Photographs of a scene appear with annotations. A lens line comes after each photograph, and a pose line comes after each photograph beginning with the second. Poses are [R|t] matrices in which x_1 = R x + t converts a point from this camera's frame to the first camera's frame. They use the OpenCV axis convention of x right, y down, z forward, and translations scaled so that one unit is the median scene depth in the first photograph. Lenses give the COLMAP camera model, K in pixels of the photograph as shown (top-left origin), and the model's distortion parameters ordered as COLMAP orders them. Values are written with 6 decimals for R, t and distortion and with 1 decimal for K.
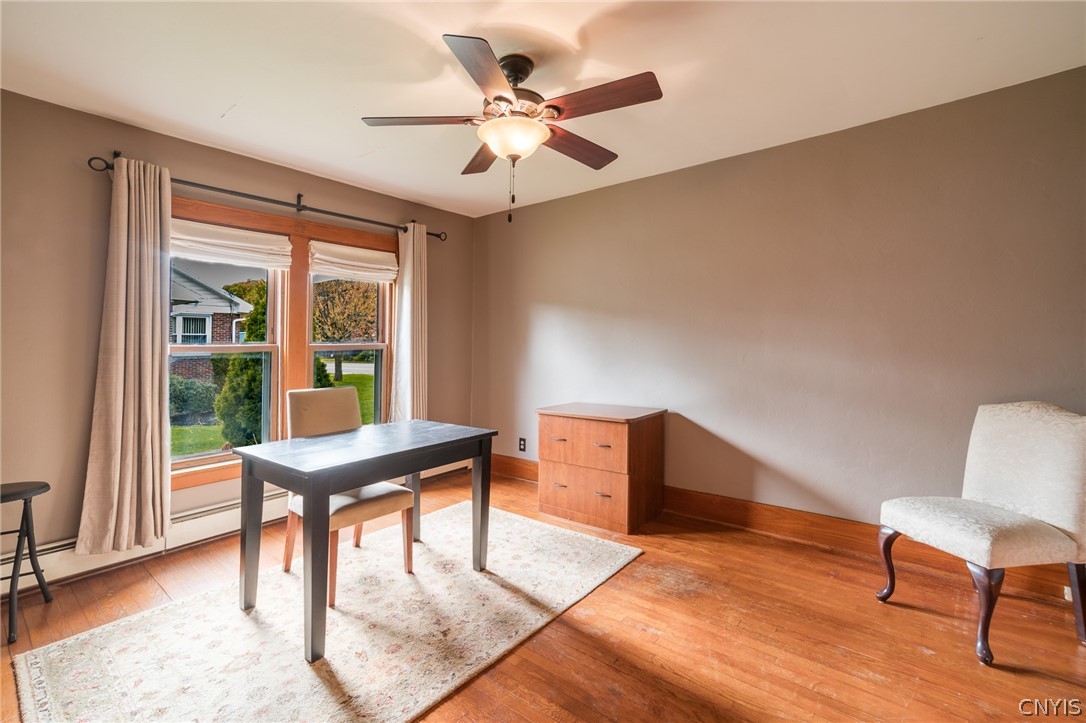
lens RADIAL K [[481.8, 0, 542.0], [0, 481.8, 346.4], [0, 0, 1]] dist [-0.001347, 0.000200]
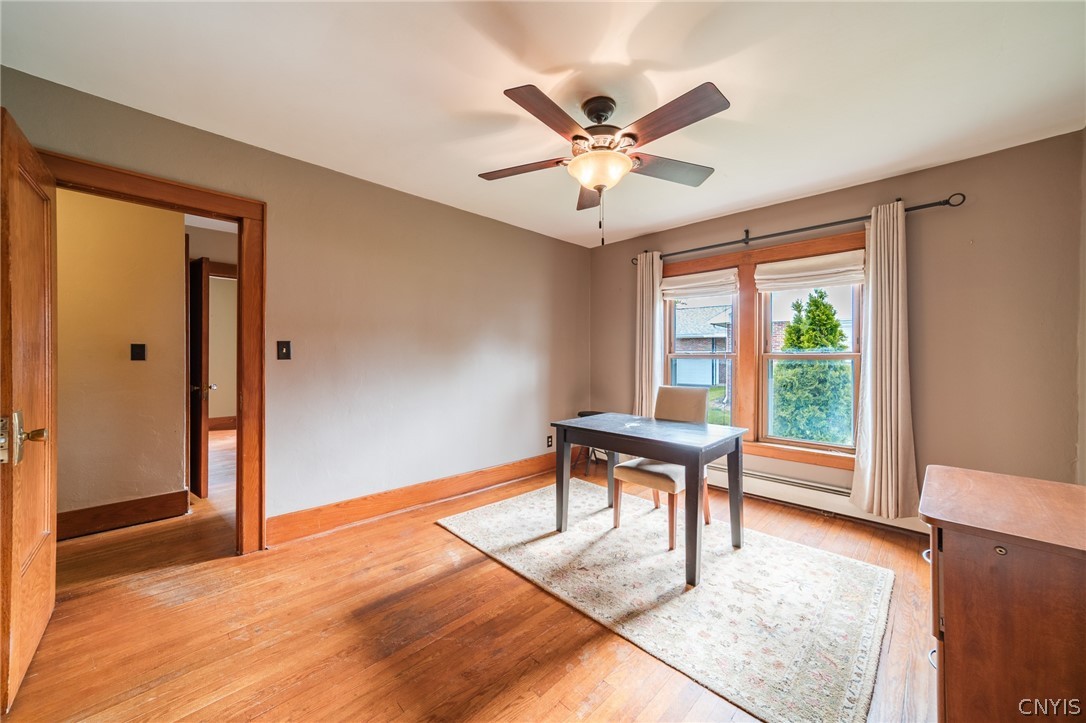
lens RADIAL K [[397.2, 0, 545.7], [0, 397.2, 355.9], [0, 0, 1]] dist [-0.011216, 0.000018]
pose [[-0.109974, 0.008417, -0.993899, 0.867589], [-0.006975, 0.999933, 0.009240, -0.008380], [0.993910, 0.007948, -0.109908, 0.974291]]
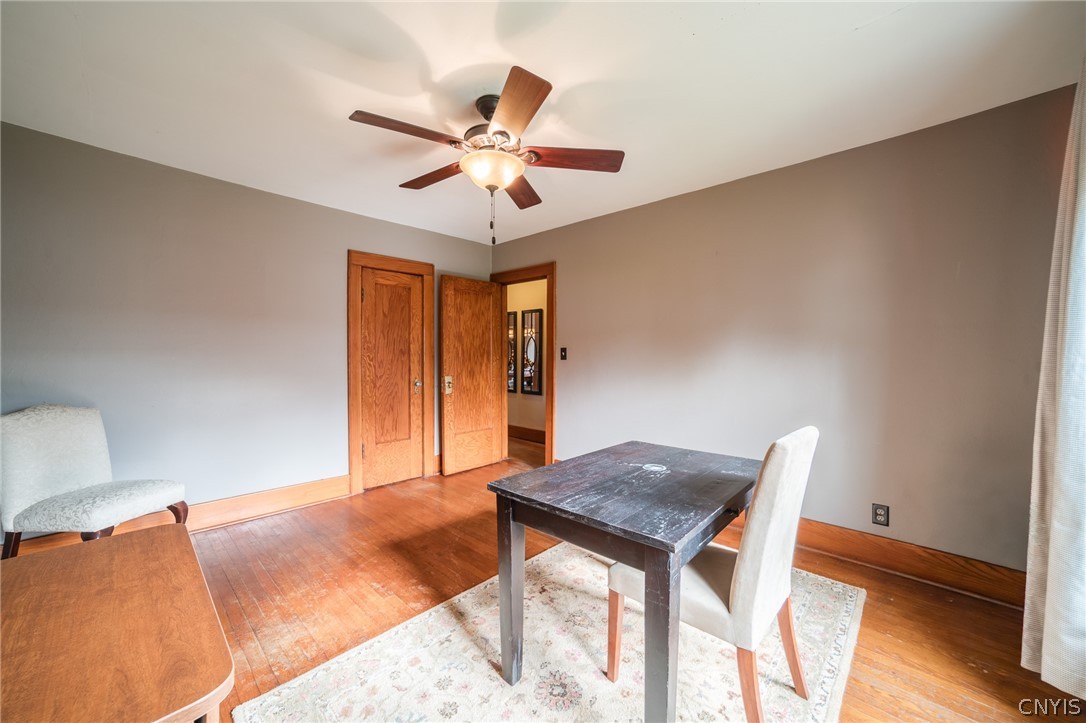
lens RADIAL K [[411.8, 0, 543.0], [0, 411.8, 361.5], [0, 0, 1]] dist [-0.000621, 0.000363]
pose [[-0.996435, 0.005447, 0.084191, -0.281036], [0.006851, 0.999842, 0.016404, -0.005072], [-0.084088, 0.016923, -0.996315, 1.957279]]
